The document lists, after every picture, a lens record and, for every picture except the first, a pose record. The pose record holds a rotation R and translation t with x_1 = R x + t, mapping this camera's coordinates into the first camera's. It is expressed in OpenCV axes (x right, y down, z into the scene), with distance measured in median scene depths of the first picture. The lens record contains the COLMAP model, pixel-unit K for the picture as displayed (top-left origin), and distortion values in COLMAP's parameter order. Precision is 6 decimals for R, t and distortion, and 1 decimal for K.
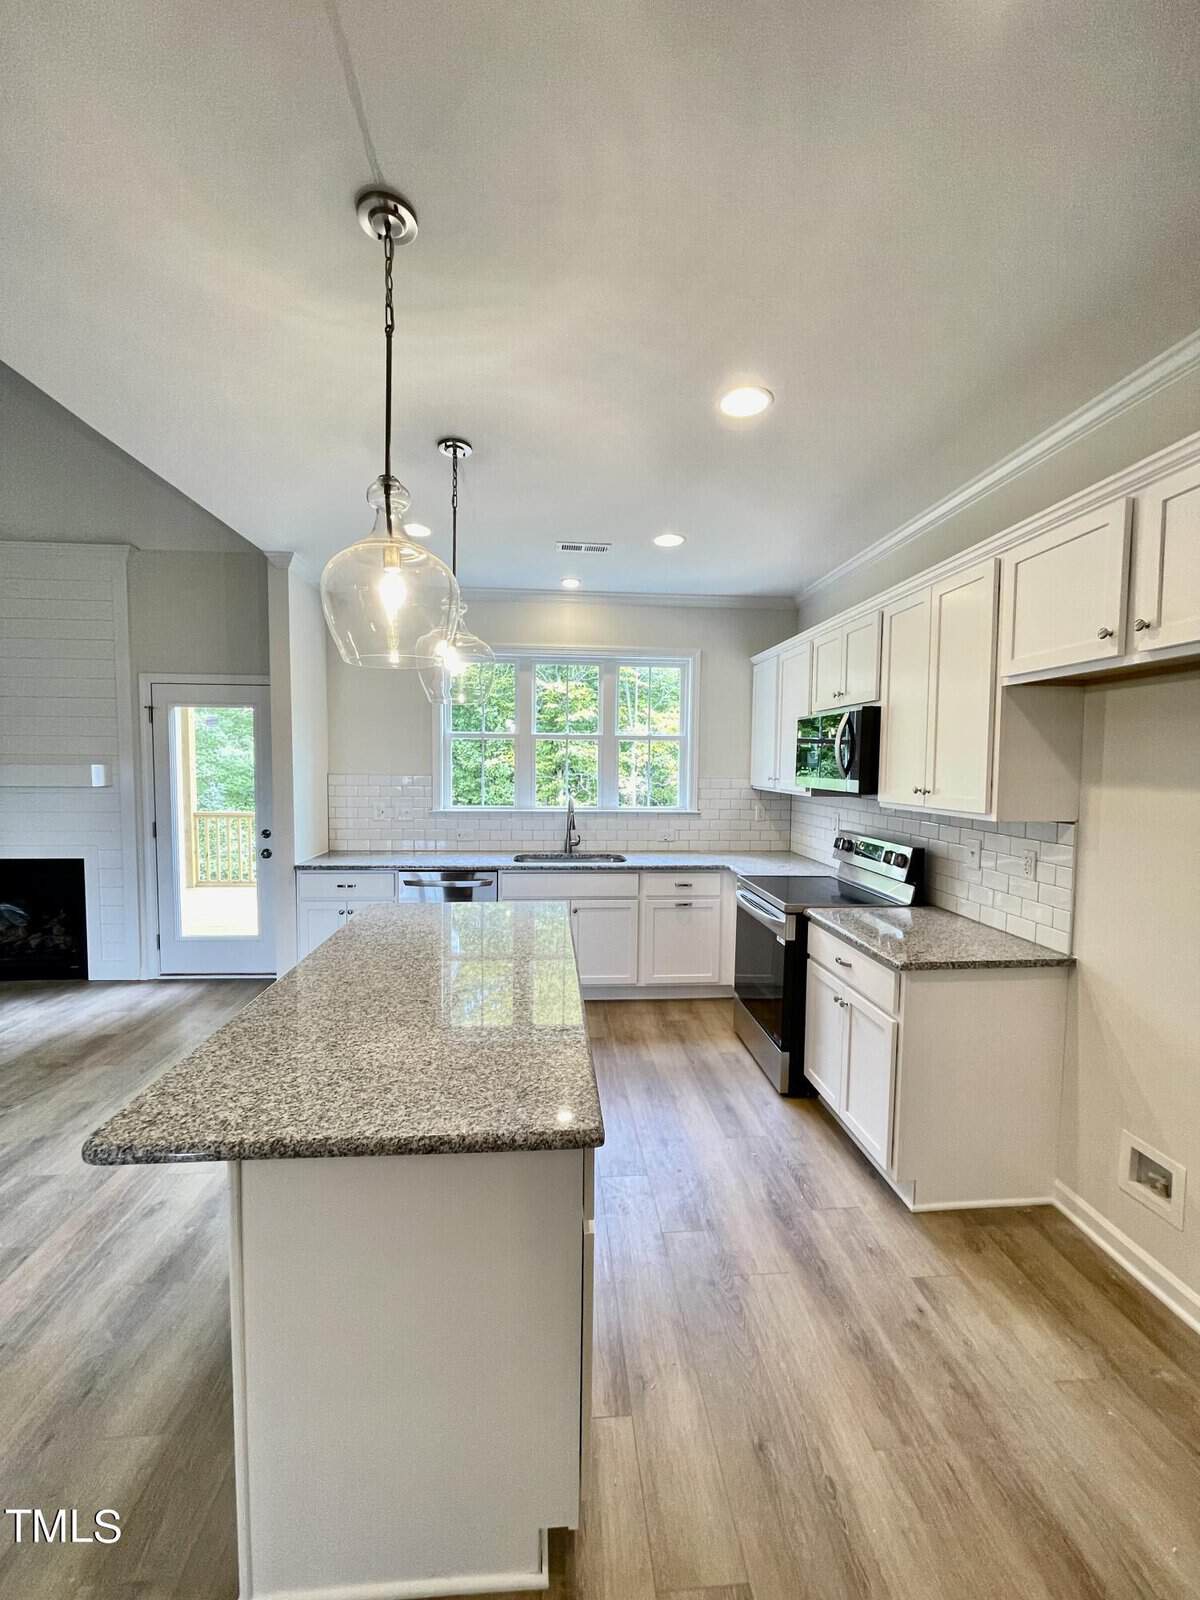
lens RADIAL K [[650.2, 0, 597.2], [0, 650.2, 795.8], [0, 0, 1]] dist [-0.000721, -0.000406]
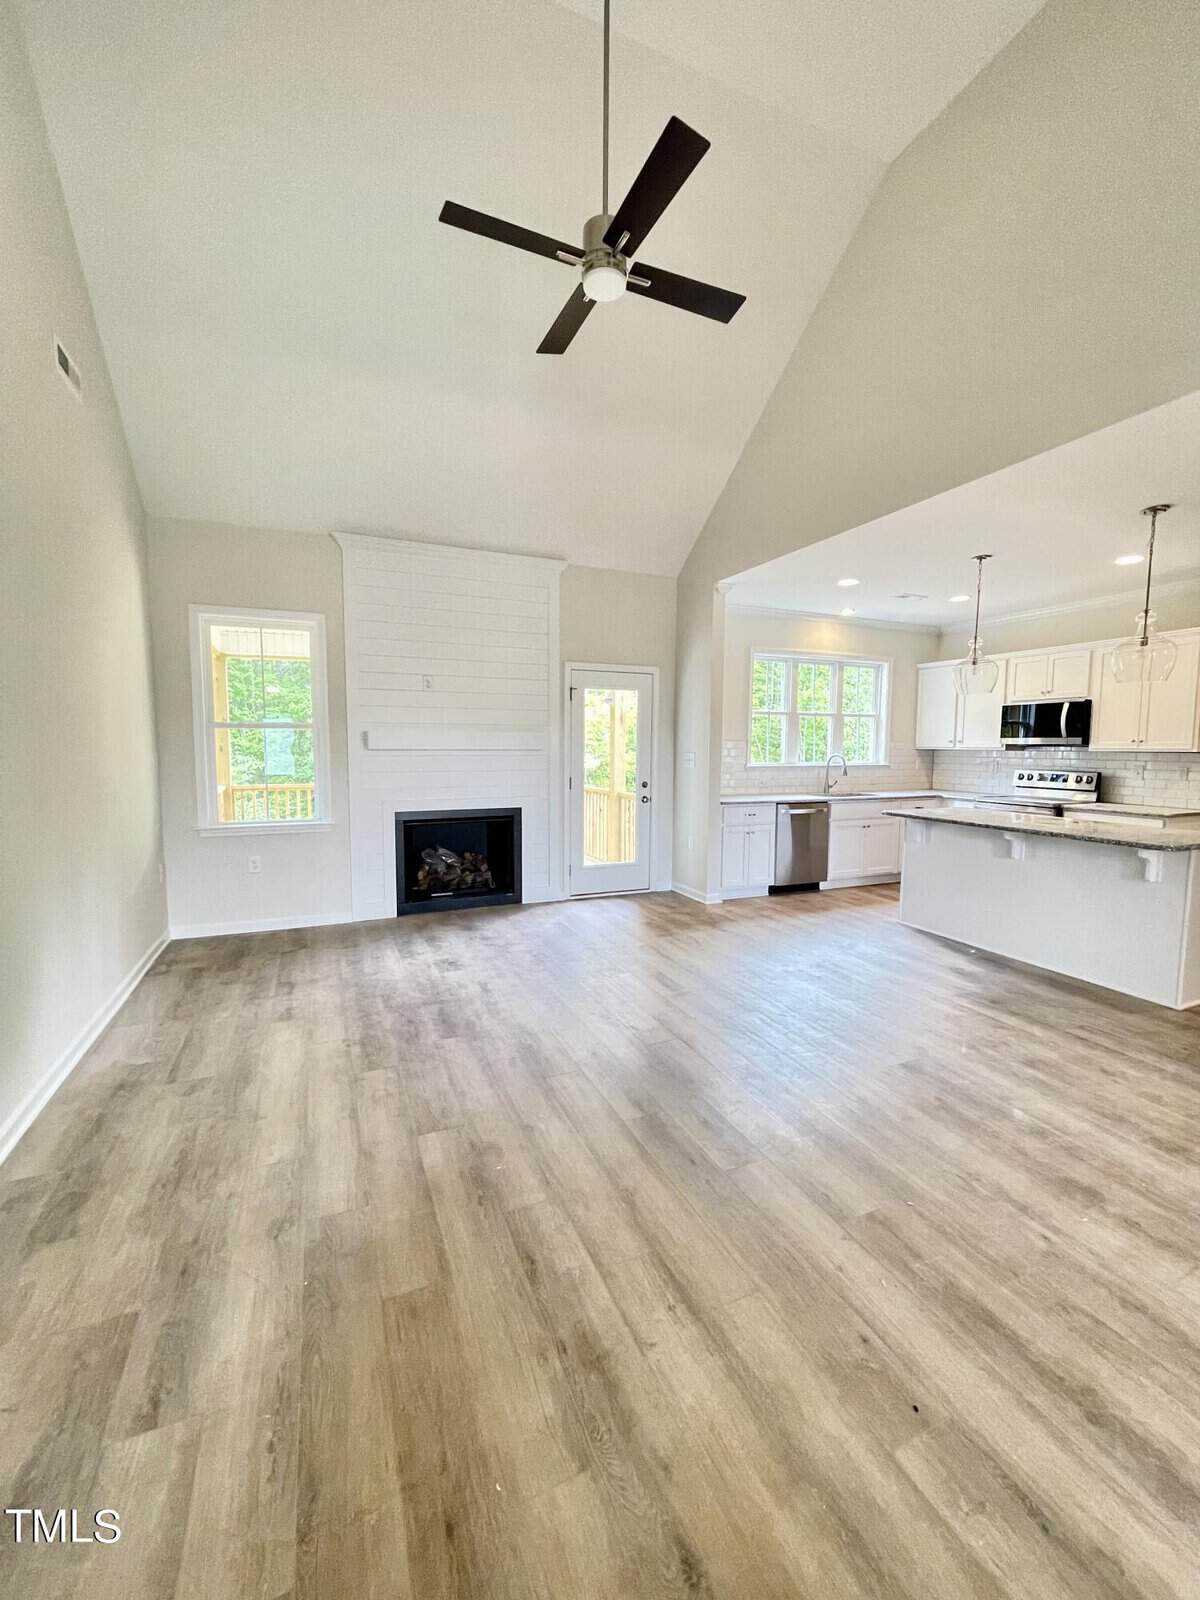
lens RADIAL K [[669.9, 0, 600.0], [0, 669.9, 800.0], [0, 0, 1]] dist [-0.002579, -0.000394]
pose [[0.940385, -0.032908, 0.338515, -1.085402], [0.020689, 0.999000, 0.039641, 0.033585], [-0.339481, -0.030274, 0.940126, -0.268982]]
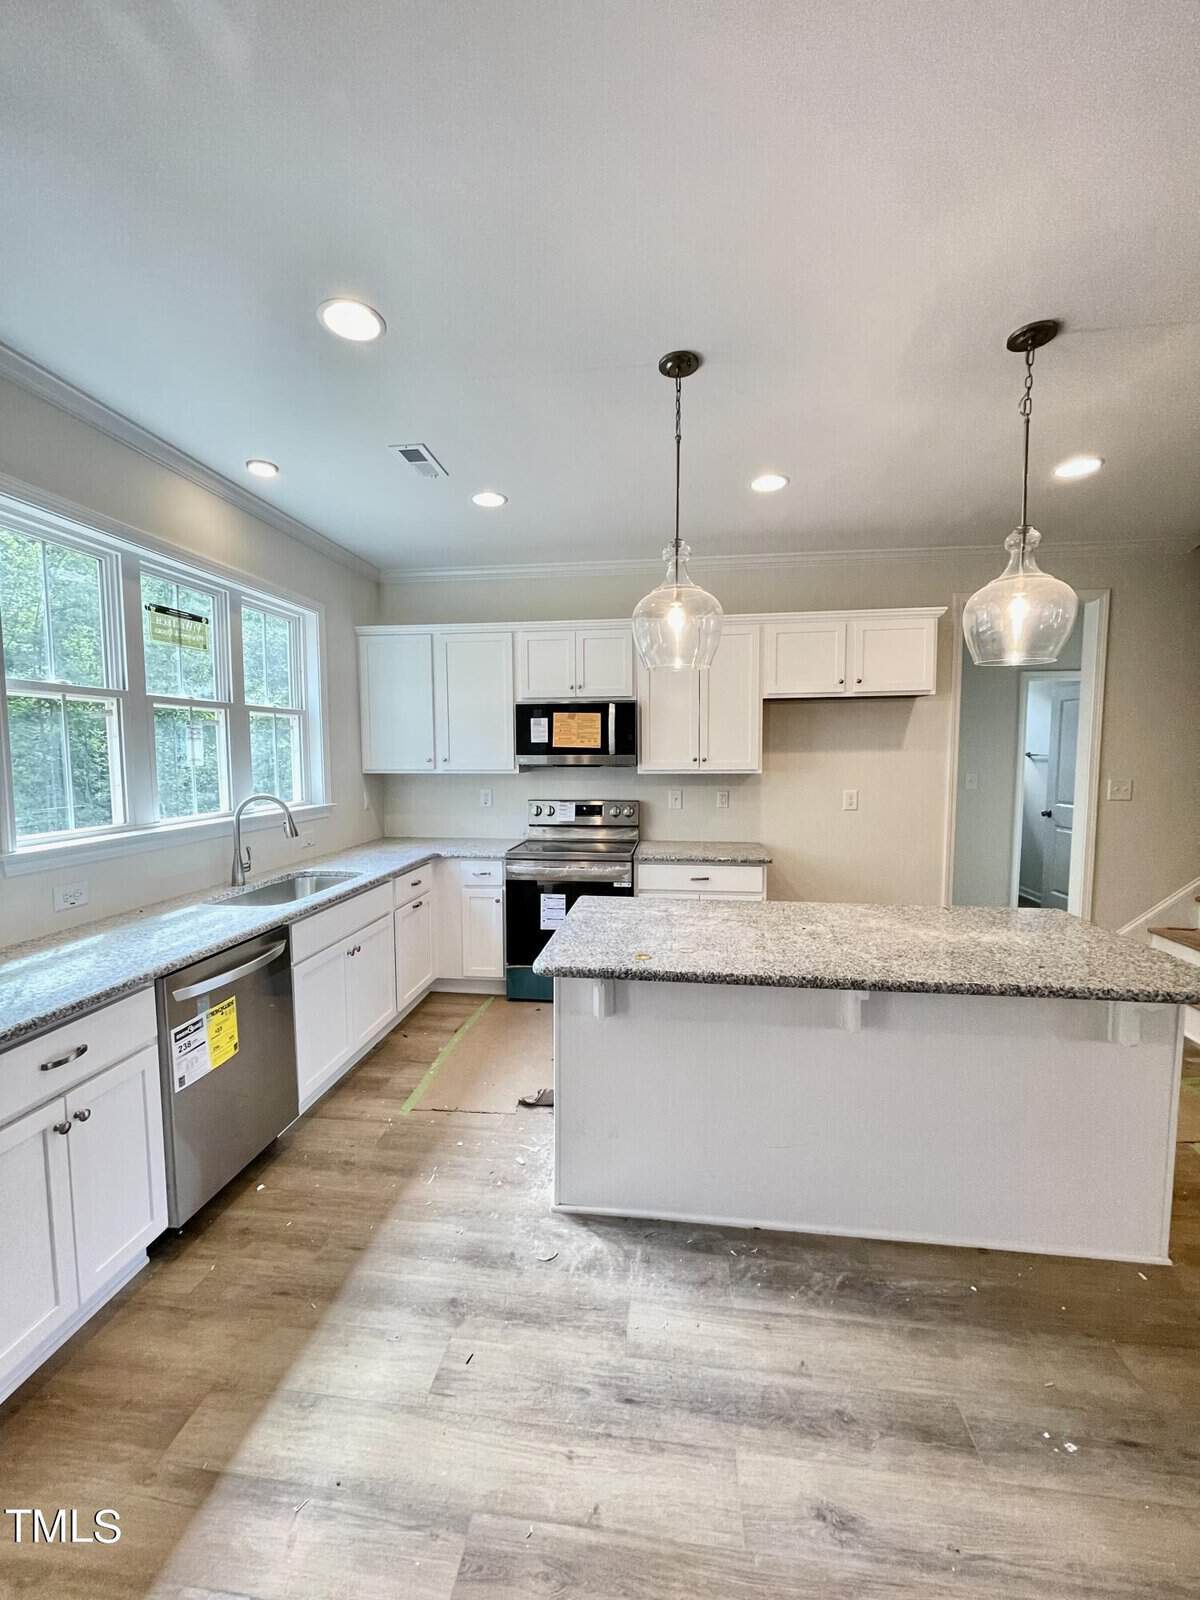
lens RADIAL K [[650.2, 0, 597.2], [0, 650.2, 795.8], [0, 0, 1]] dist [-0.000721, -0.000406]
pose [[0.207902, -0.081109, 0.974781, -0.616624], [0.062366, 0.995628, 0.069542, -0.025691], [-0.976159, 0.046335, 0.212051, 0.526582]]
